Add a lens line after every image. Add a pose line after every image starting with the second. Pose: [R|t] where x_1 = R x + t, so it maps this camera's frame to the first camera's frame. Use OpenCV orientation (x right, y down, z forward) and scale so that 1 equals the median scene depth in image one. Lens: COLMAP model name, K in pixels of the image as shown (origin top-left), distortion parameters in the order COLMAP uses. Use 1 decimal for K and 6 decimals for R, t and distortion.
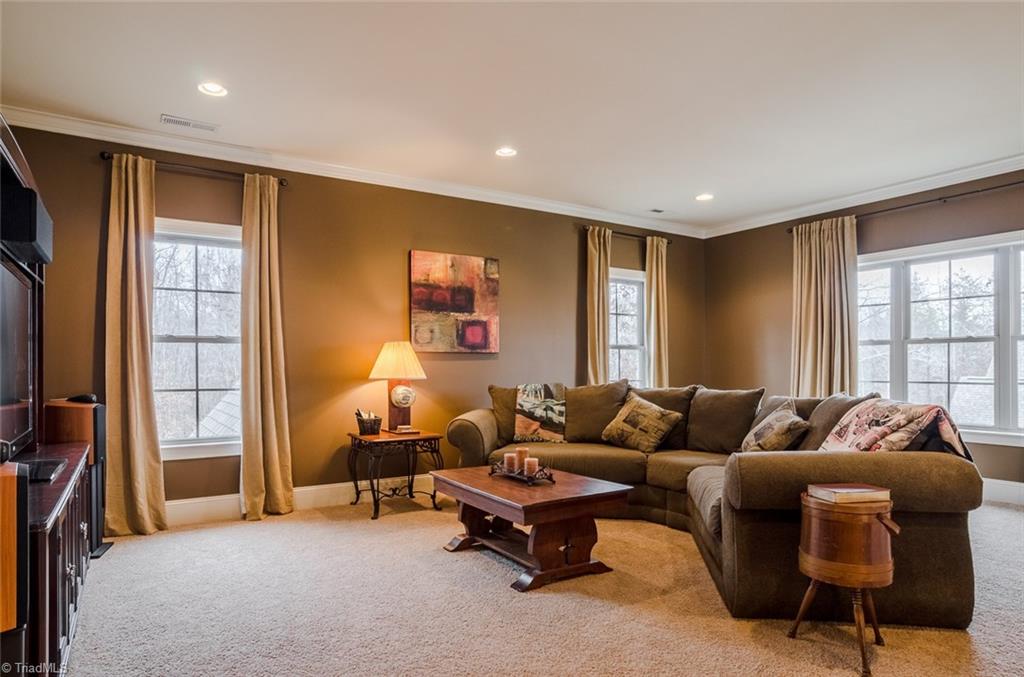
lens RADIAL K [[595.2, 0, 510.8], [0, 595.2, 361.0], [0, 0, 1]] dist [-0.020258, 0.000233]
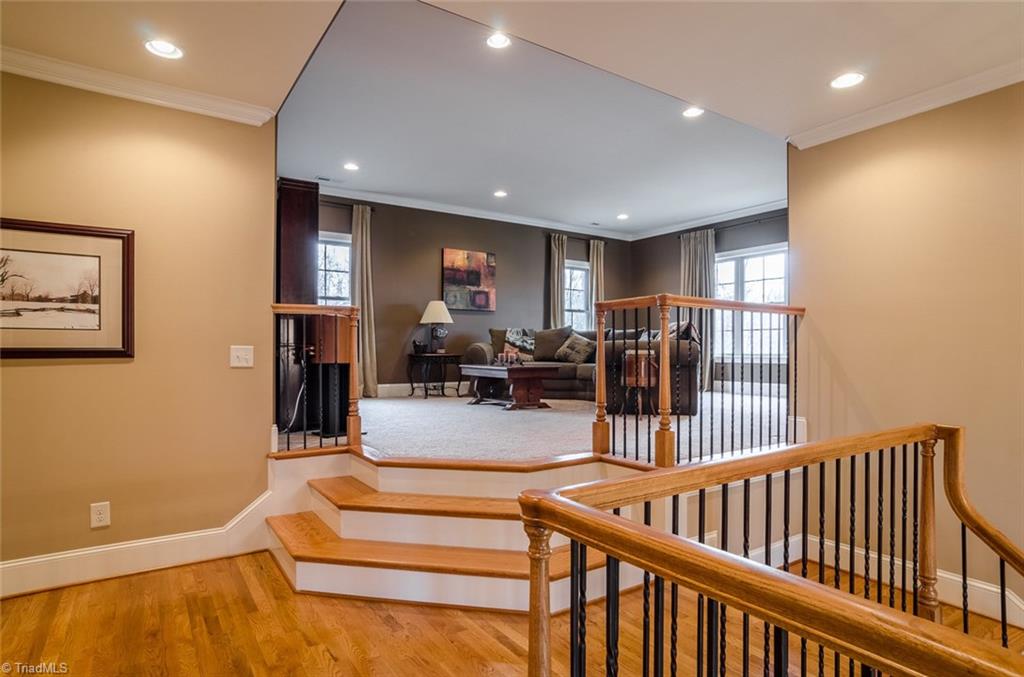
lens RADIAL K [[560.0, 0, 508.4], [0, 560.0, 350.9], [0, 0, 1]] dist [-0.045820, 0.038370]
pose [[0.999935, 0.006466, 0.009423, 0.002460], [-0.006516, 0.999965, 0.005262, 0.091619], [-0.009389, -0.005323, 0.999942, -0.565734]]
